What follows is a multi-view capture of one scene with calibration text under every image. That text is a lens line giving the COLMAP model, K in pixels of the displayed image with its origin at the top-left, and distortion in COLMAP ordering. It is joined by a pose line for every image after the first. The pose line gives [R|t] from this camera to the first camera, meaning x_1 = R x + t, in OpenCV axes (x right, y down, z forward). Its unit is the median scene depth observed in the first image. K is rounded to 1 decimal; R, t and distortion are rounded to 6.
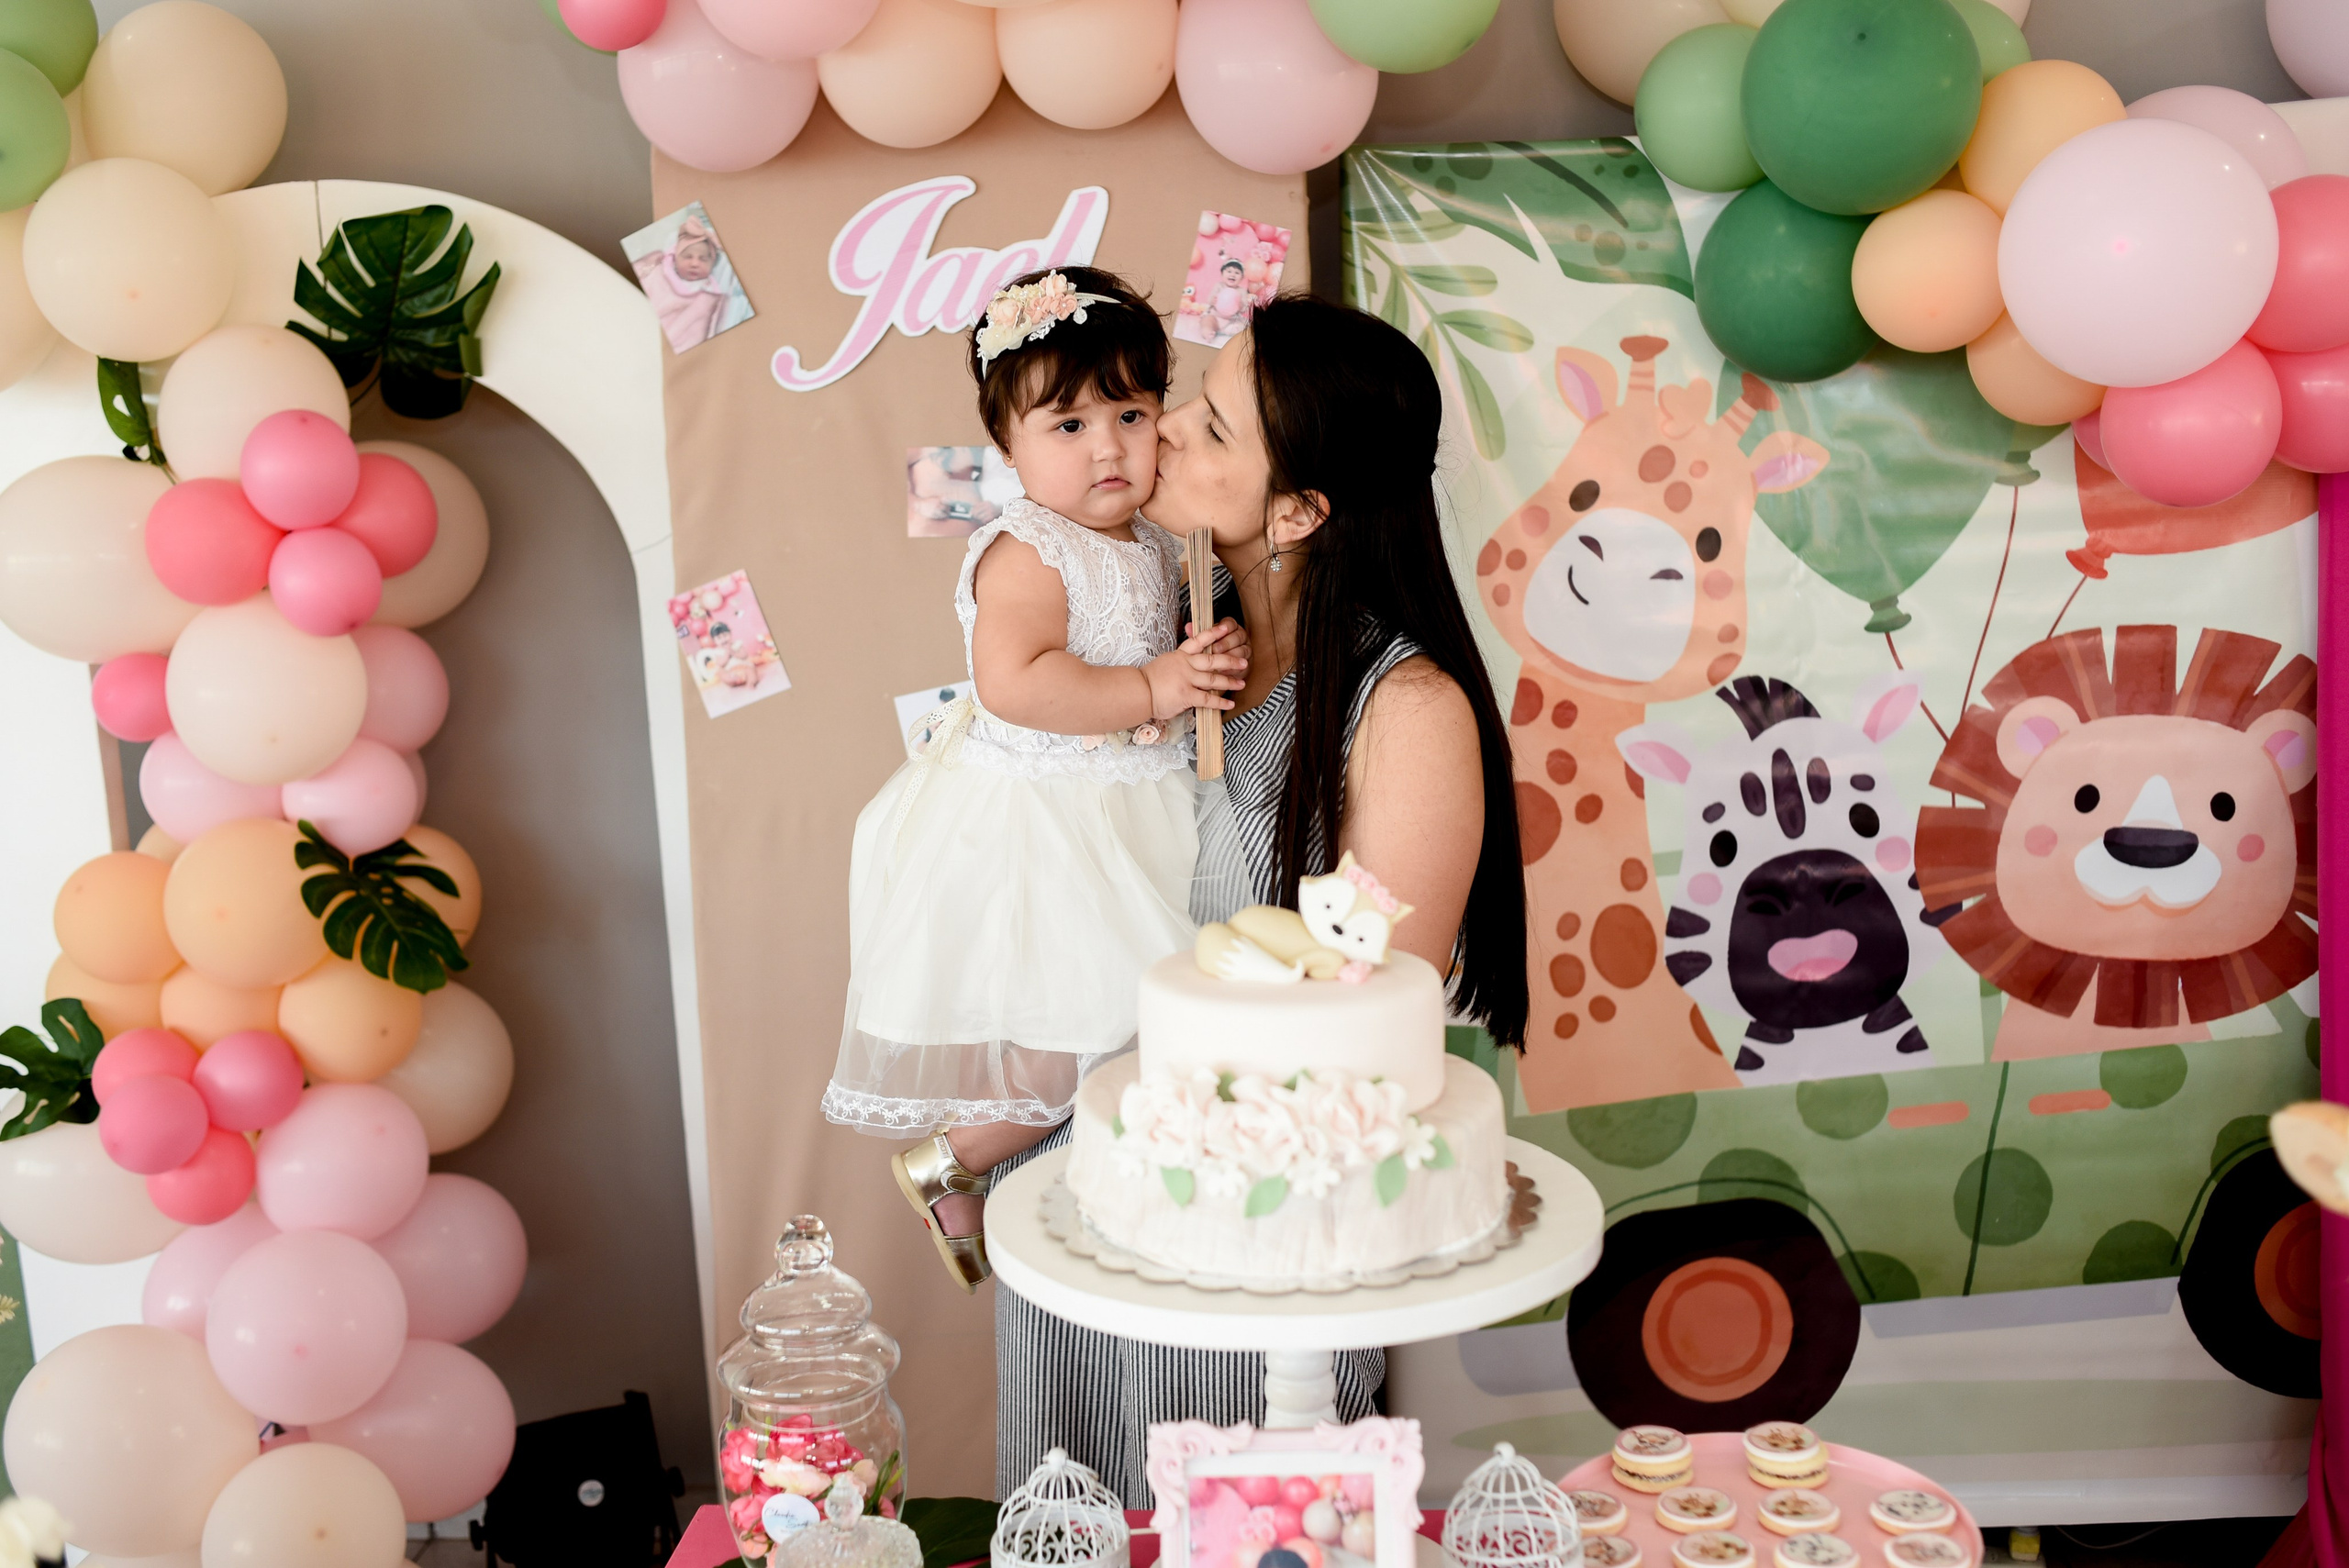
lens RADIAL K [[2390.8, 0, 1181.0], [0, 2390.8, 785.4], [0, 0, 1]] dist [-0.085382, 0.095501]
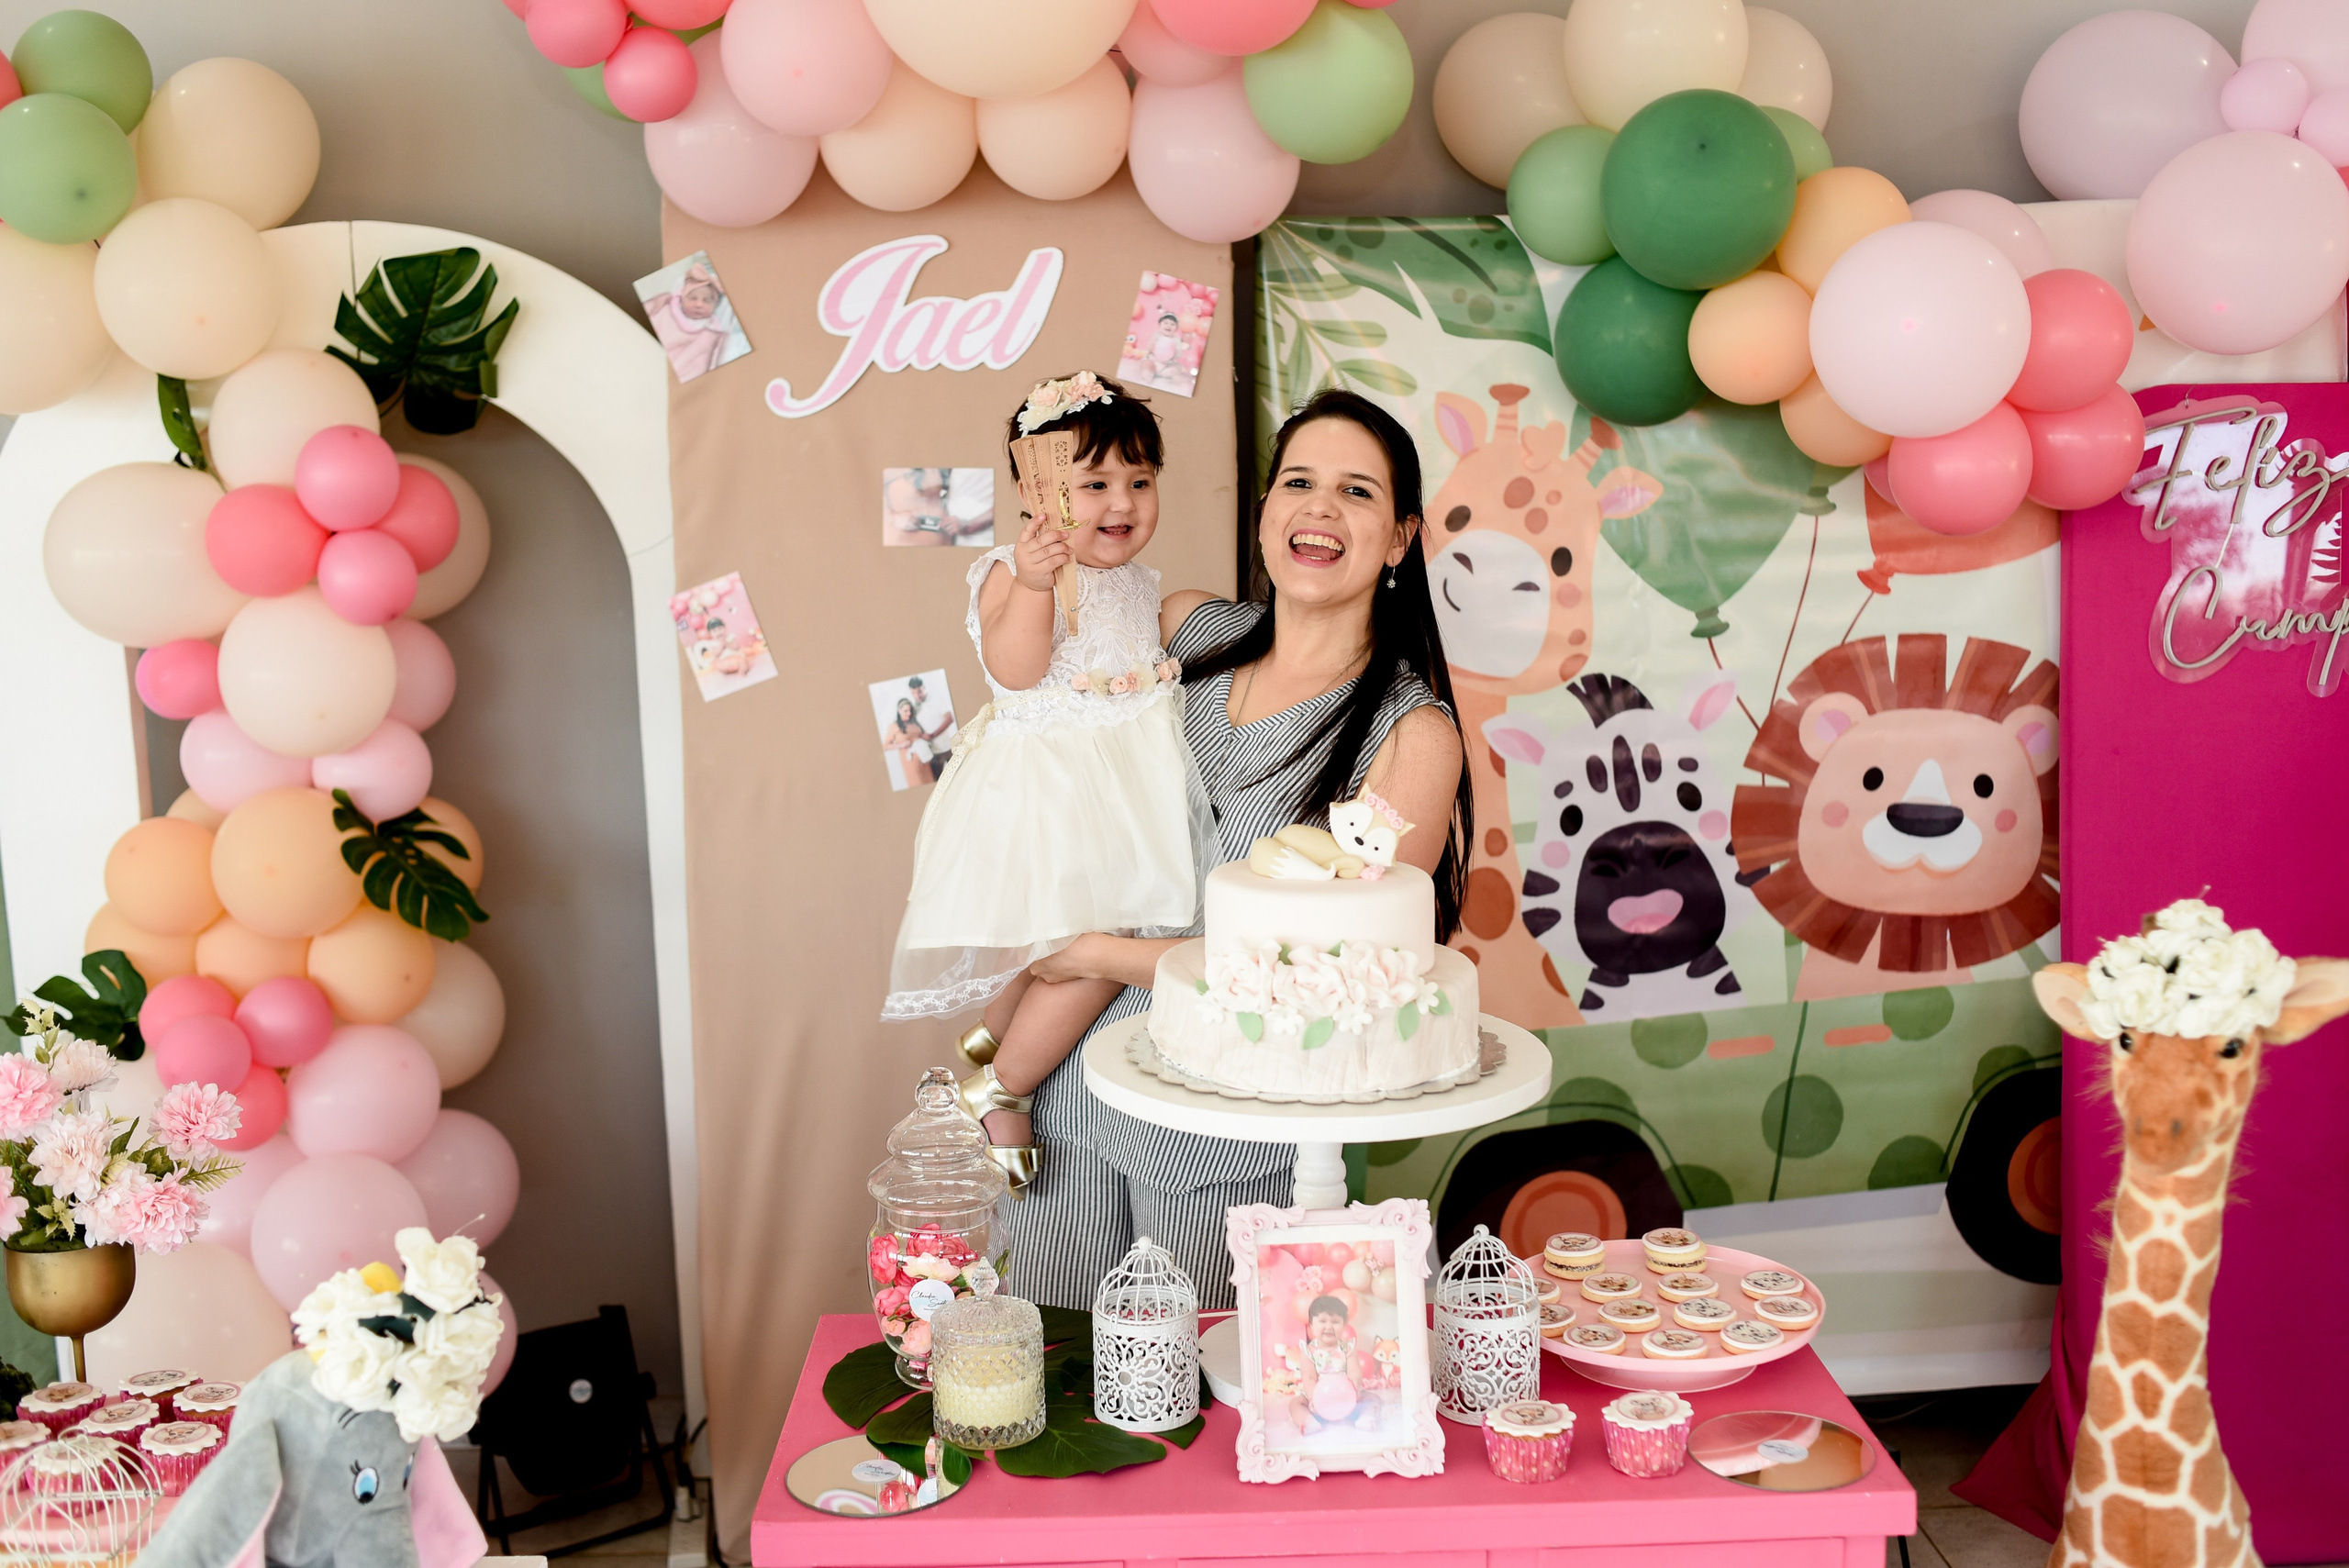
lens RADIAL K [[2390.8, 0, 1181.0], [0, 2390.8, 785.4], [0, 0, 1]] dist [-0.085382, 0.095501]
pose [[0.995313, 0.005126, 0.096573, -0.082054], [-0.004437, 0.999963, -0.007351, 0.019802], [-0.096607, 0.006888, 0.995299, -0.162208]]
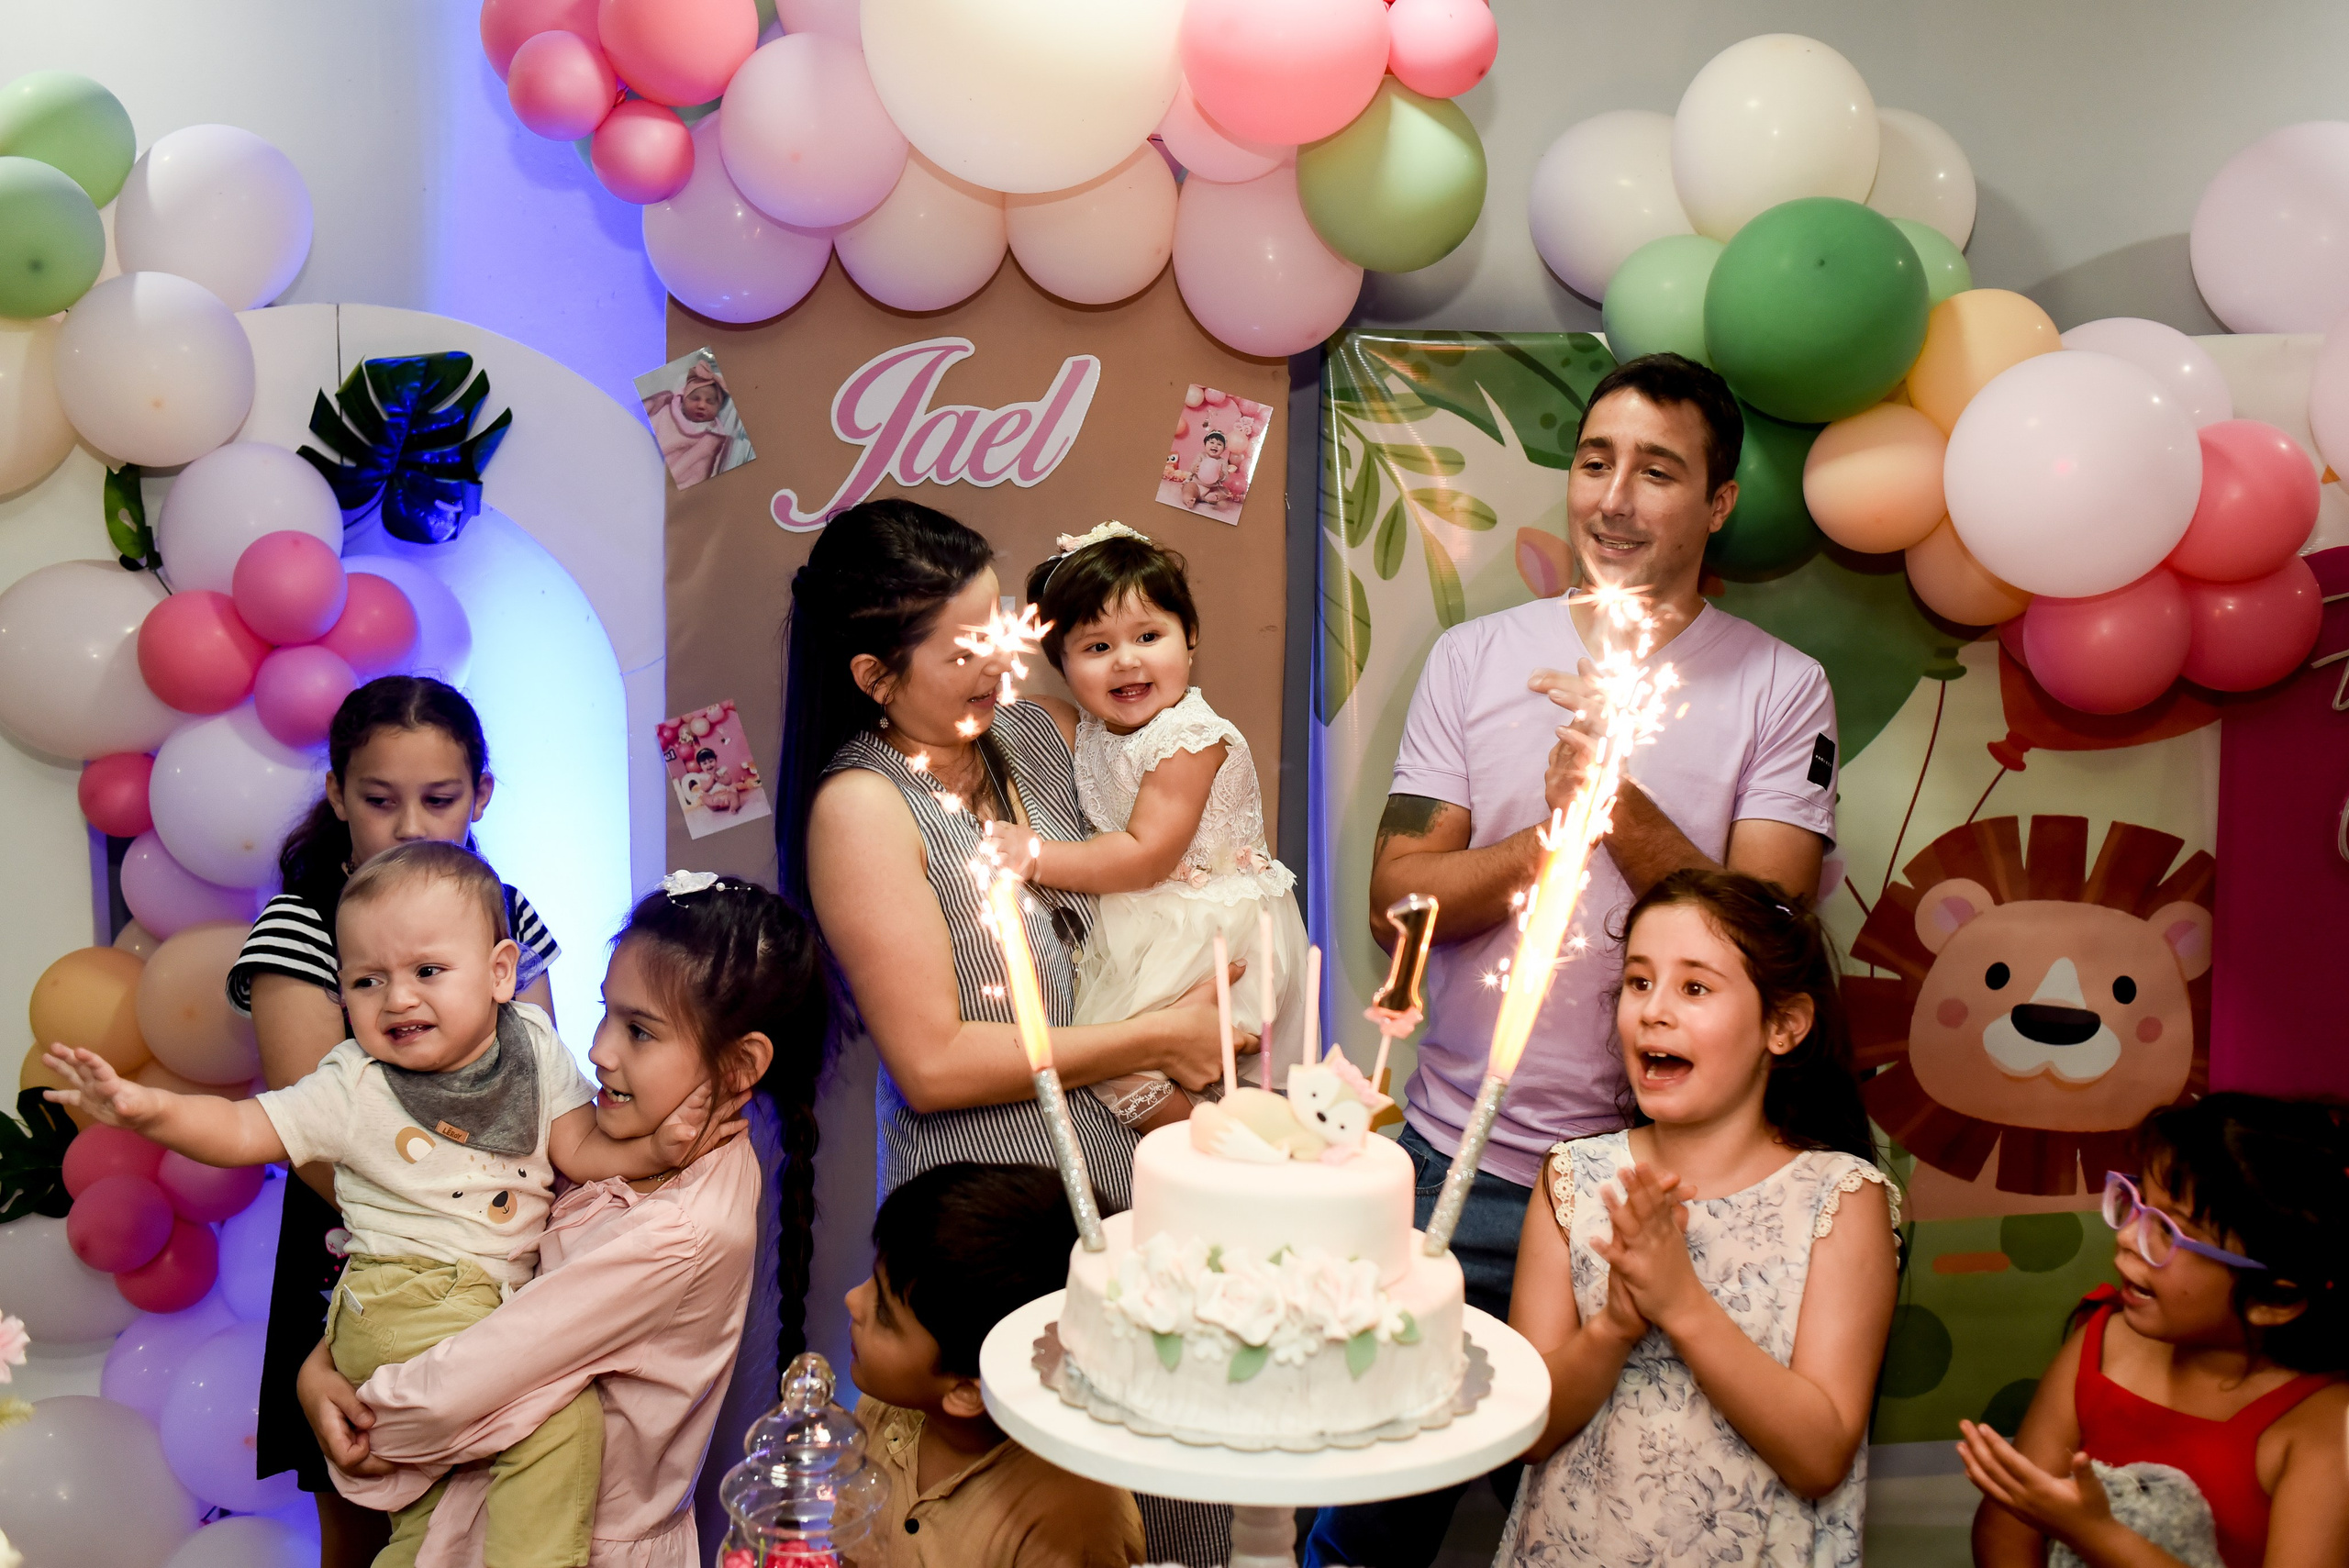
lens RADIAL K [[2390.8, 0, 1181.0], [0, 2390.8, 785.4], [0, 0, 1]] dist [-0.085382, 0.095501]
pose [[0.998225, 0.048807, 0.034134, -0.021605], [-0.047509, 0.998153, -0.037851, -0.023009], [-0.035918, 0.036163, 0.998700, -0.047357]]
